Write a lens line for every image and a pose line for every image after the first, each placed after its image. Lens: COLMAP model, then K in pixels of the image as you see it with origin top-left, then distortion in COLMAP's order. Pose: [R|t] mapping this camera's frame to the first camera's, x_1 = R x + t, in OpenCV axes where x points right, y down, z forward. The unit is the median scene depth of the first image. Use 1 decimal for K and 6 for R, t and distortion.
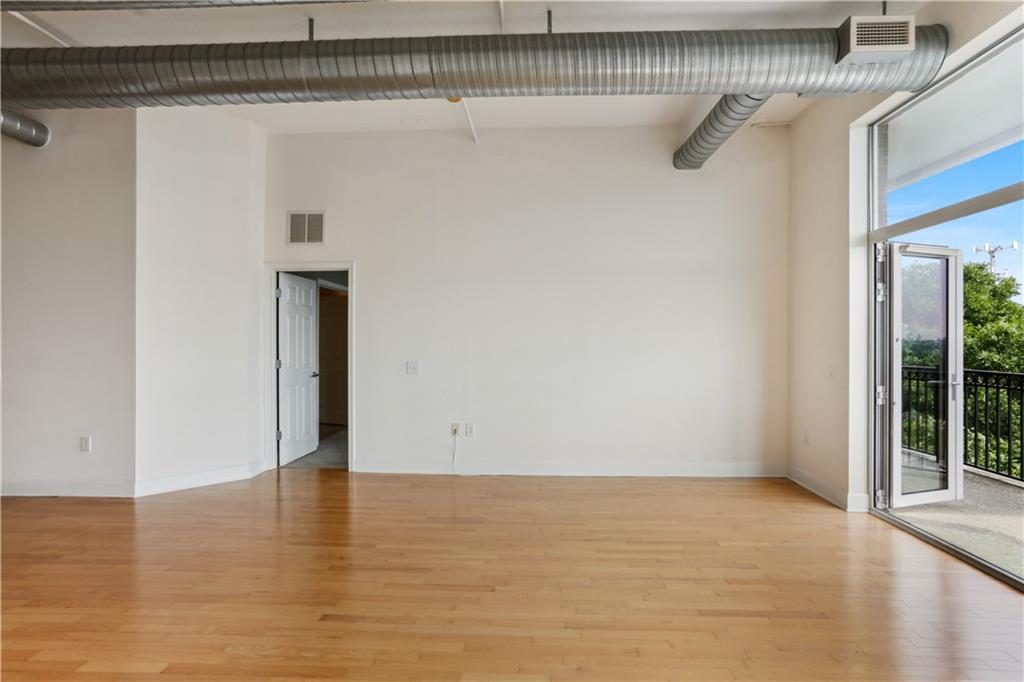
lens RADIAL K [[502.8, 0, 511.8], [0, 502.8, 348.5], [0, 0, 1]] dist [0.000711, 0.000027]
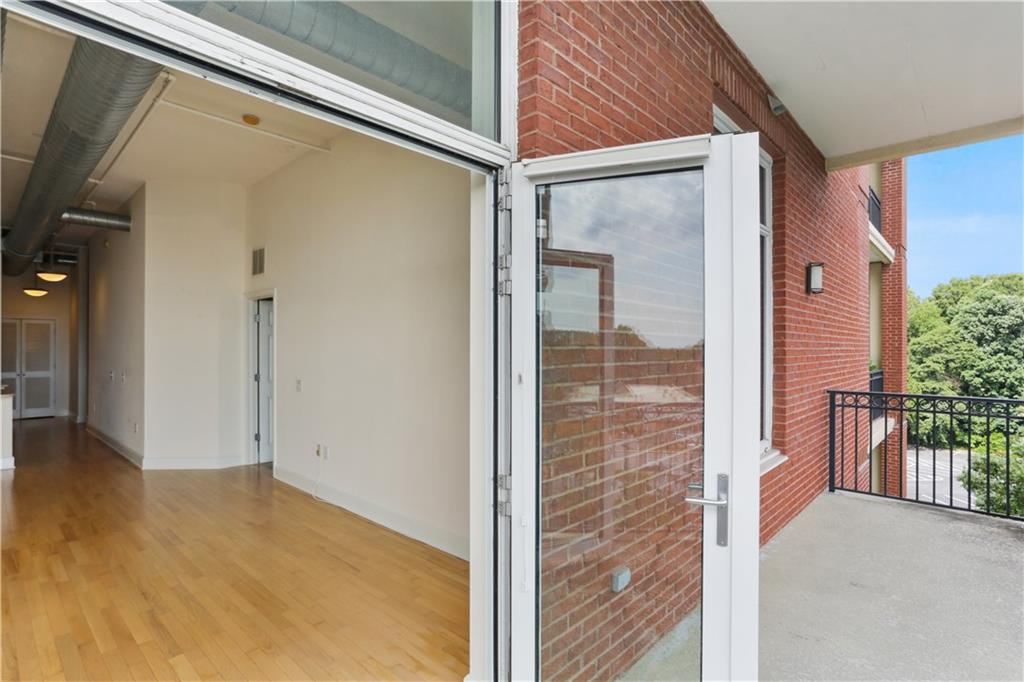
lens RADIAL K [[502.8, 0, 511.8], [0, 502.8, 348.5], [0, 0, 1]] dist [0.000711, 0.000027]
pose [[0.765935, 0.000707, -0.642917, 1.115954], [-0.004634, 0.999979, -0.004421, -0.049276], [0.642901, 0.006366, 0.765923, 0.670040]]
